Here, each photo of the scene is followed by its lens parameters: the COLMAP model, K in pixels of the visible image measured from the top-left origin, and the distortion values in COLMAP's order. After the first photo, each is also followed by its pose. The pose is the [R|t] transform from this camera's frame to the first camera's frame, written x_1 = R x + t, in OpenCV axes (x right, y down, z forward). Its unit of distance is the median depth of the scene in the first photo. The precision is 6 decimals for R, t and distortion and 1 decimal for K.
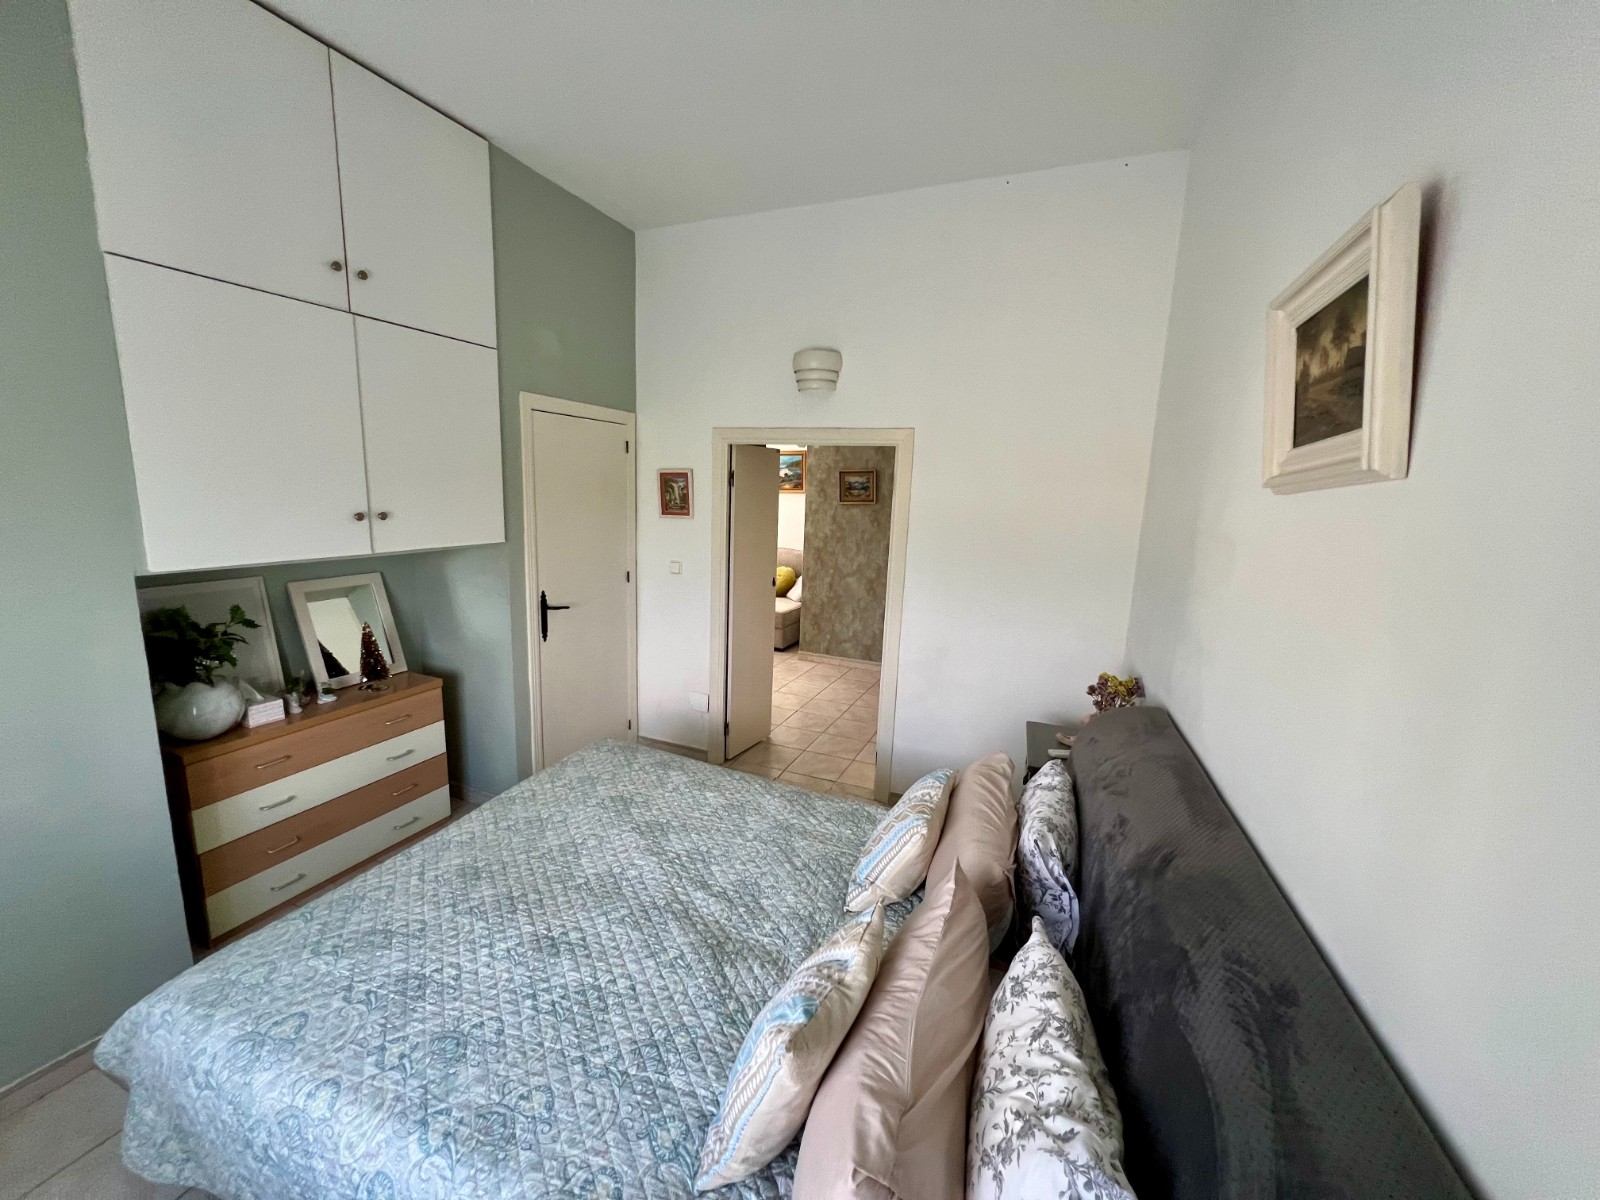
lens RADIAL K [[641.2, 0, 794.4], [0, 641.2, 600.2], [0, 0, 1]] dist [-0.002317, 0.001392]
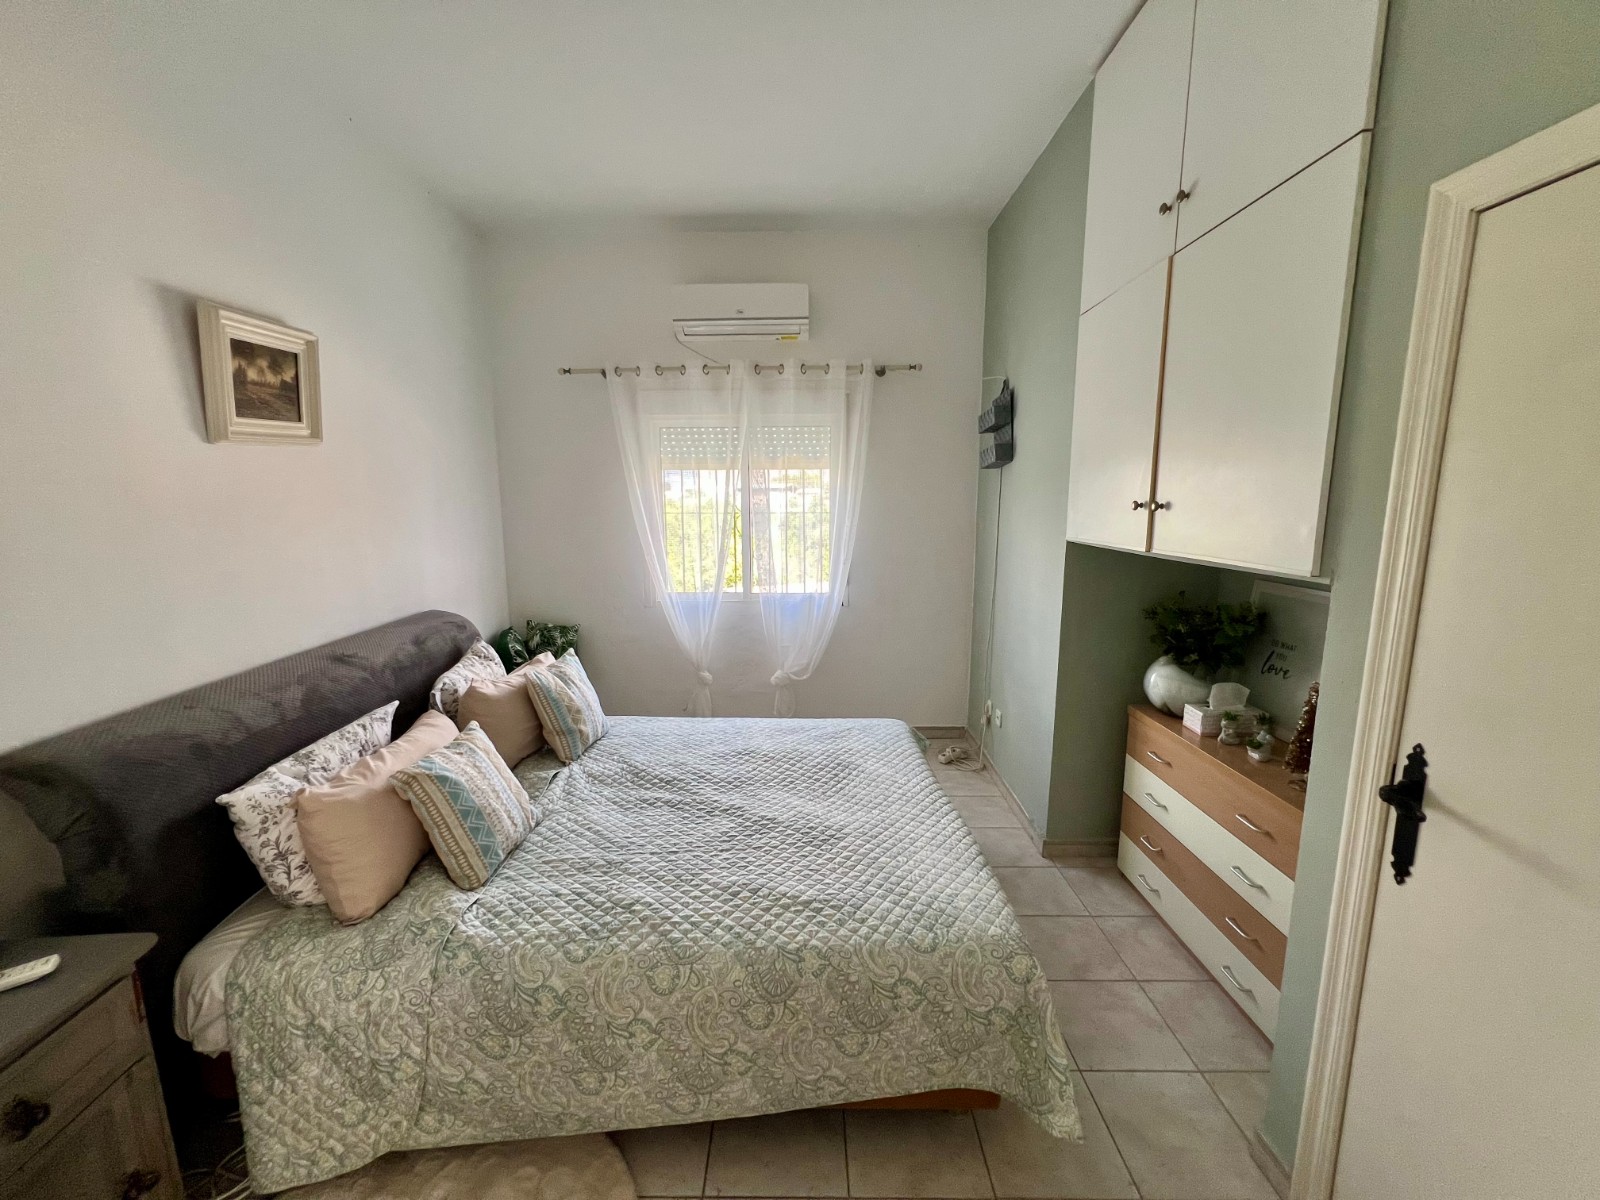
lens RADIAL K [[641.2, 0, 794.4], [0, 641.2, 600.2], [0, 0, 1]] dist [-0.002317, 0.001392]
pose [[-0.922664, 0.030205, -0.384421, 0.074700], [-0.097559, 0.946208, 0.308502, -0.236301], [0.373060, 0.322147, -0.870085, 1.662846]]
